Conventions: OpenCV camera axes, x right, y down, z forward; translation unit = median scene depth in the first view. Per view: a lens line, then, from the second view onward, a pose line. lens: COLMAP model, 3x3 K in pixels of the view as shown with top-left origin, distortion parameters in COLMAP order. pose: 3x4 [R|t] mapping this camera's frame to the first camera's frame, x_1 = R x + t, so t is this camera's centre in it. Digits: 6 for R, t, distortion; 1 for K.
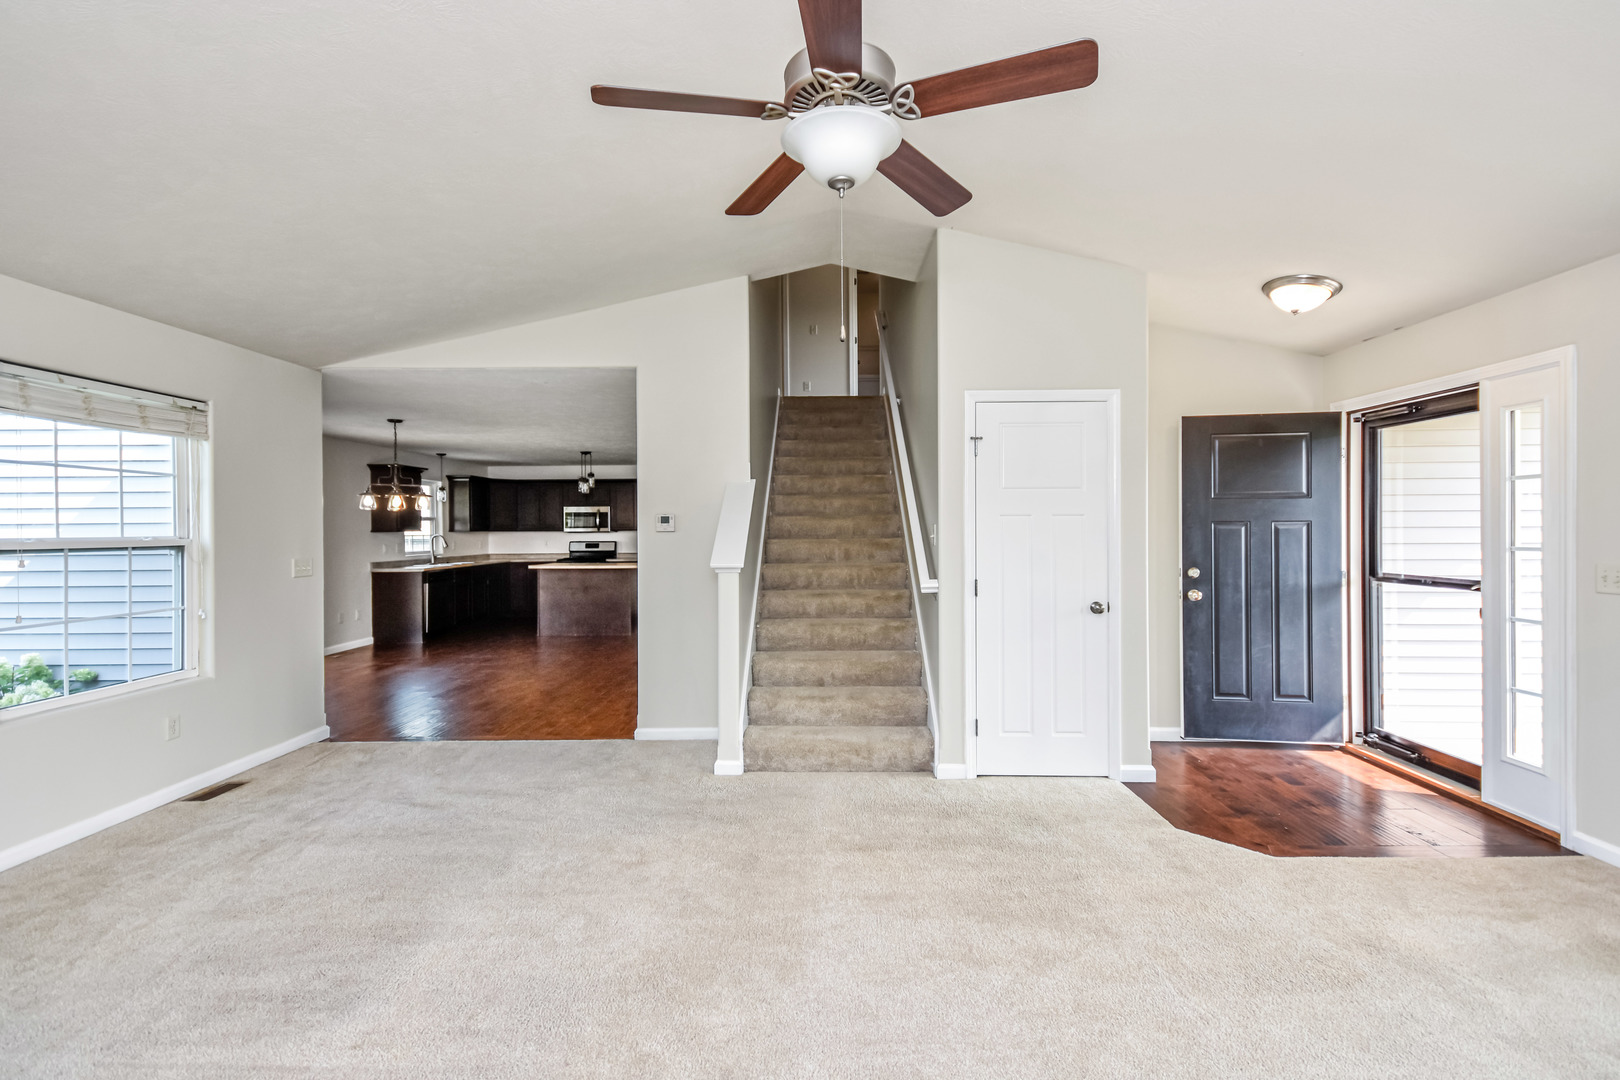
lens RADIAL K [[702.9, 0, 810.8], [0, 702.9, 529.4], [0, 0, 1]] dist [0.034598, -0.011474]
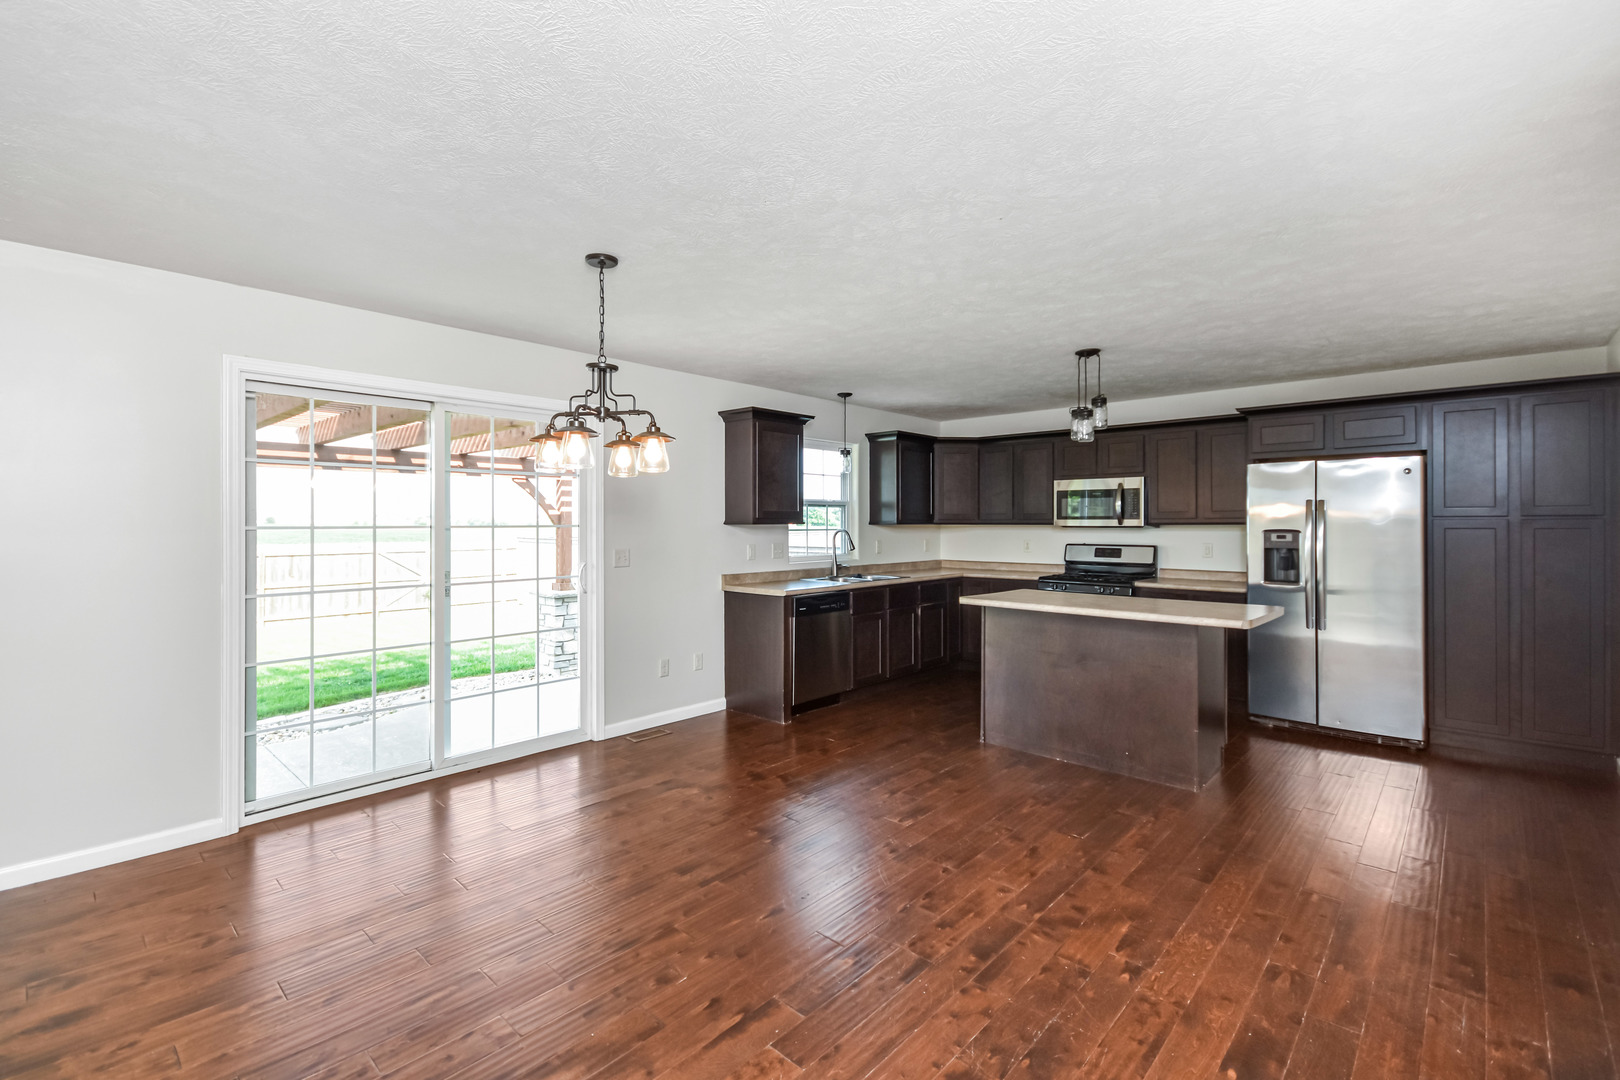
lens RADIAL K [[704.9, 0, 801.1], [0, 704.9, 523.6], [0, 0, 1]] dist [0.001716, -0.000435]
pose [[0.742958, 0.007541, -0.669296, -0.347135], [-0.006086, 0.999971, 0.004511, 0.000604], [0.669311, 0.000722, 0.742982, 1.236834]]
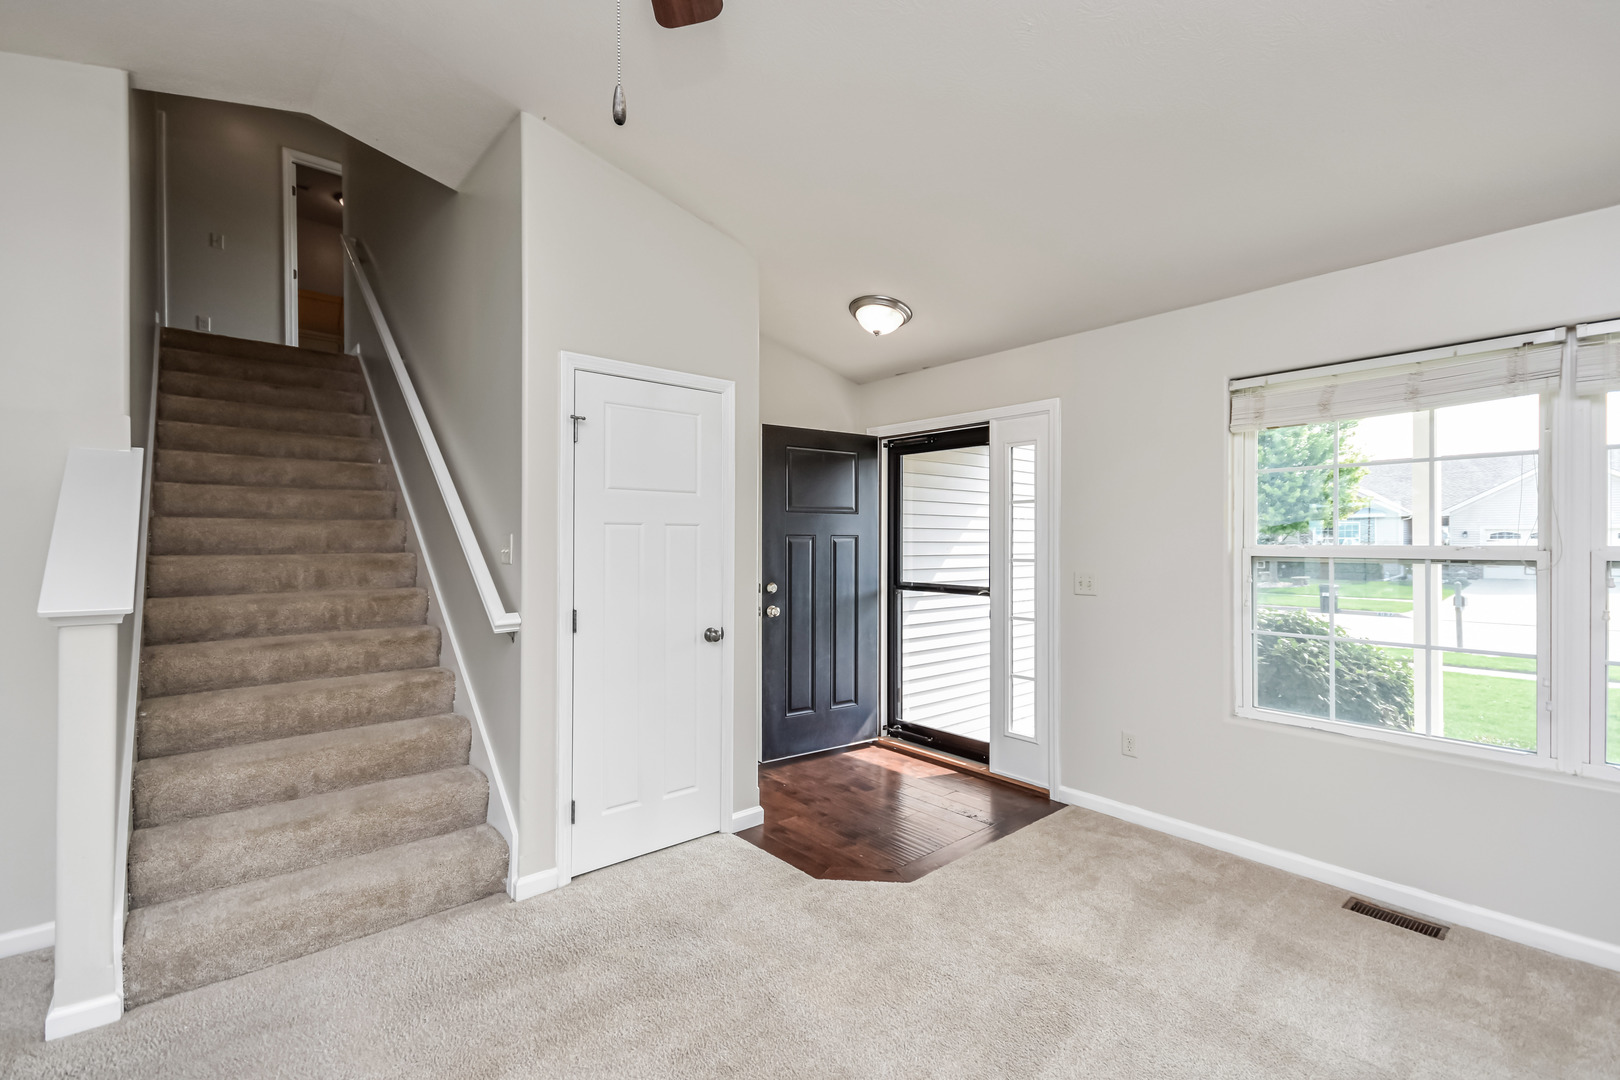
lens RADIAL K [[710.5, 0, 799.7], [0, 710.5, 540.5], [0, 0, 1]] dist [0.029222, -0.008053]
pose [[0.750378, 0.007938, 0.660962, -0.072543], [-0.006265, 0.999968, -0.004897, 0.001243], [-0.660980, -0.000466, 0.750404, 0.261406]]
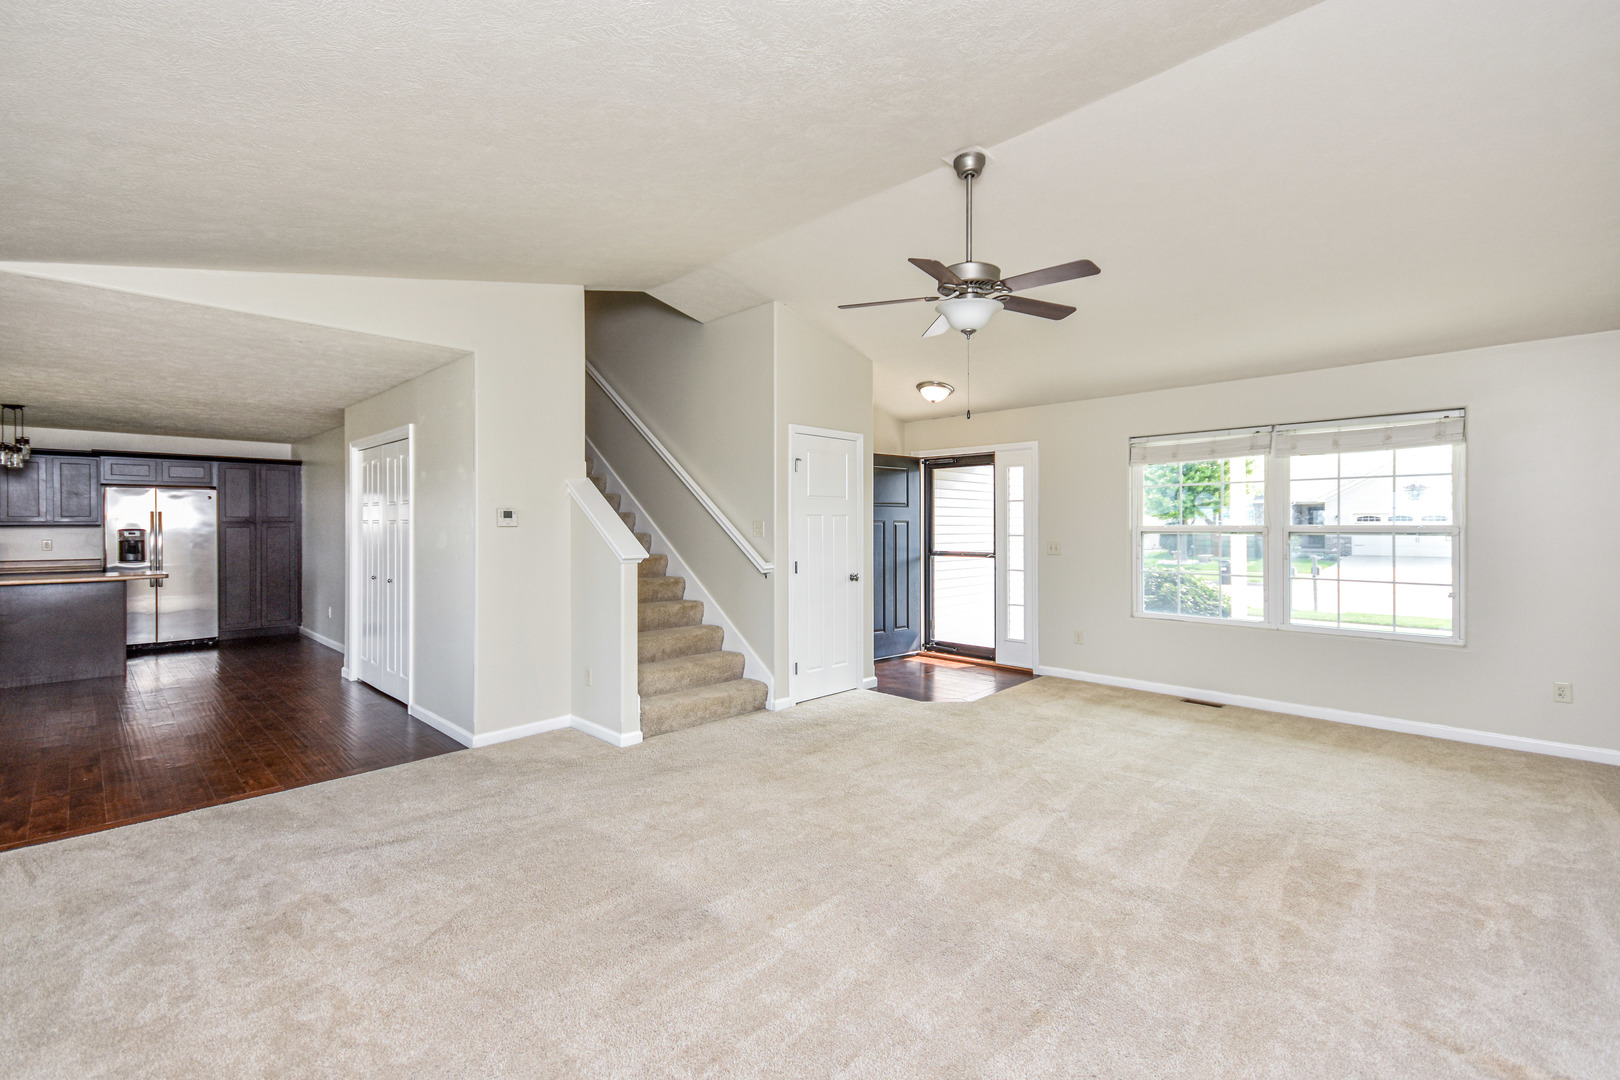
lens RADIAL K [[702.9, 0, 810.8], [0, 702.9, 529.4], [0, 0, 1]] dist [0.034598, -0.011474]
pose [[0.686306, 0.000514, 0.727312, -0.674872], [-0.001394, 0.999999, 0.000609, 0.007060], [-0.727311, -0.001432, 0.686306, 0.031895]]
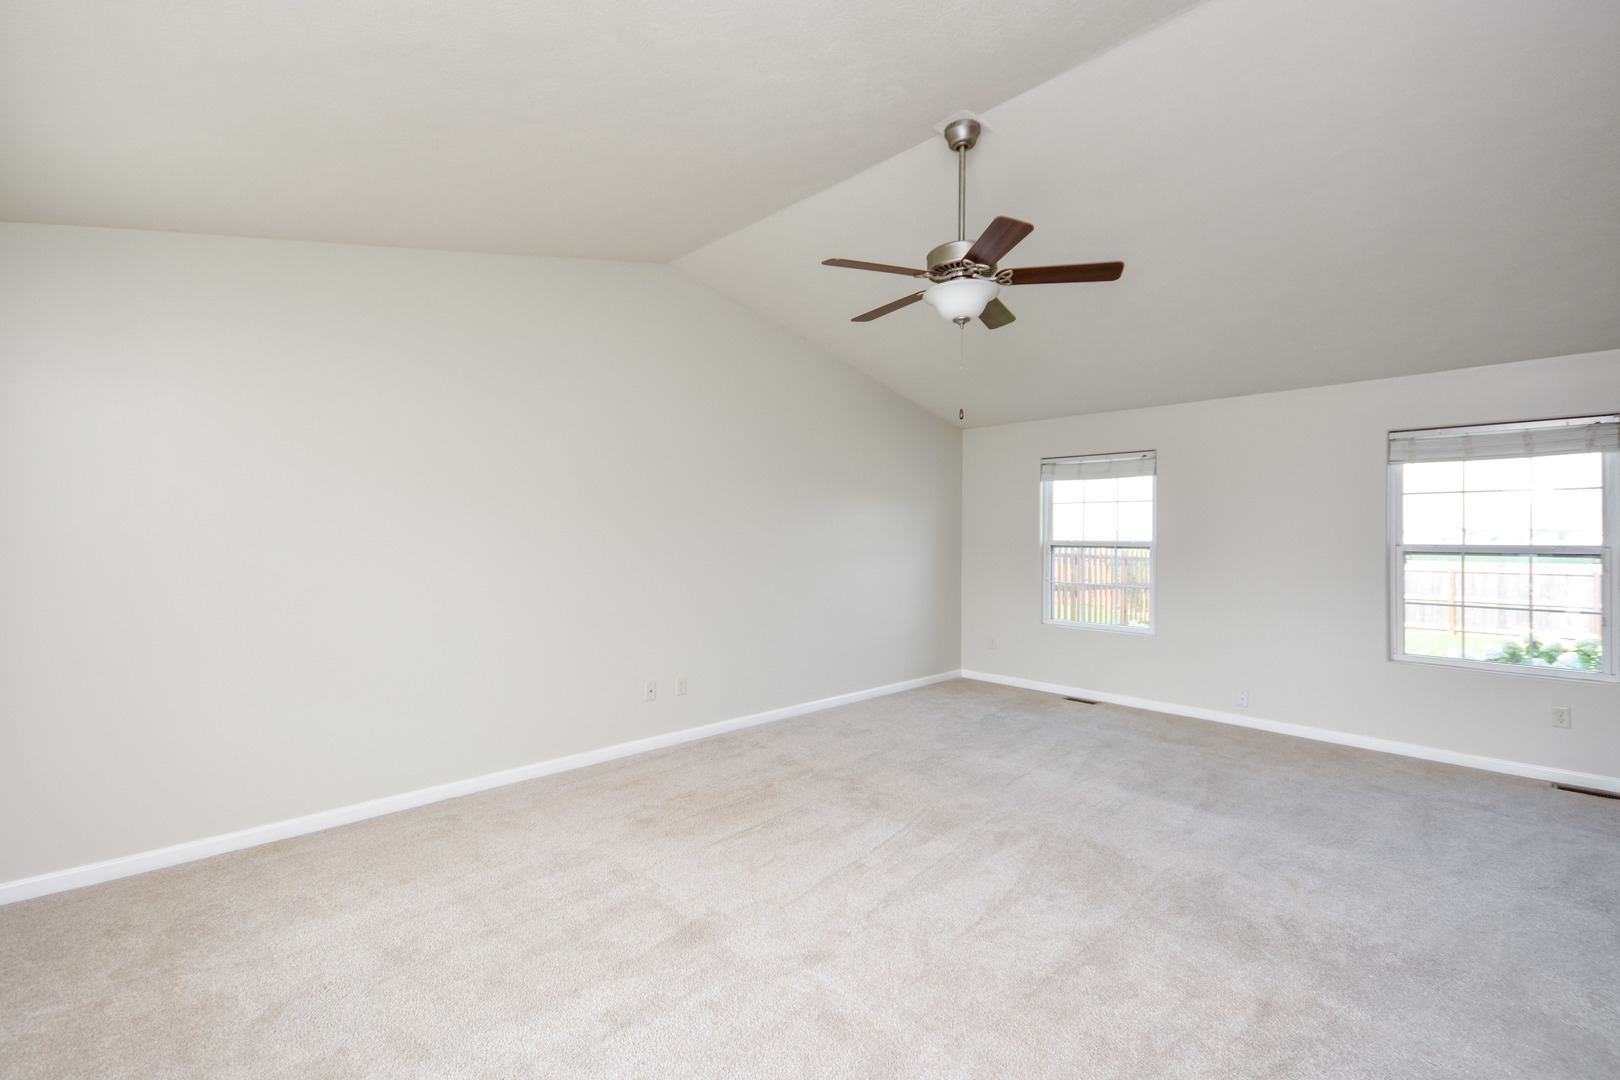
lens RADIAL K [[702.9, 0, 810.8], [0, 702.9, 529.4], [0, 0, 1]] dist [0.034598, -0.011474]
pose [[-0.699003, -0.006247, -0.715092, 0.626470], [-0.003430, 0.999980, -0.005384, -0.004358], [0.715111, -0.001310, -0.699010, 0.826202]]
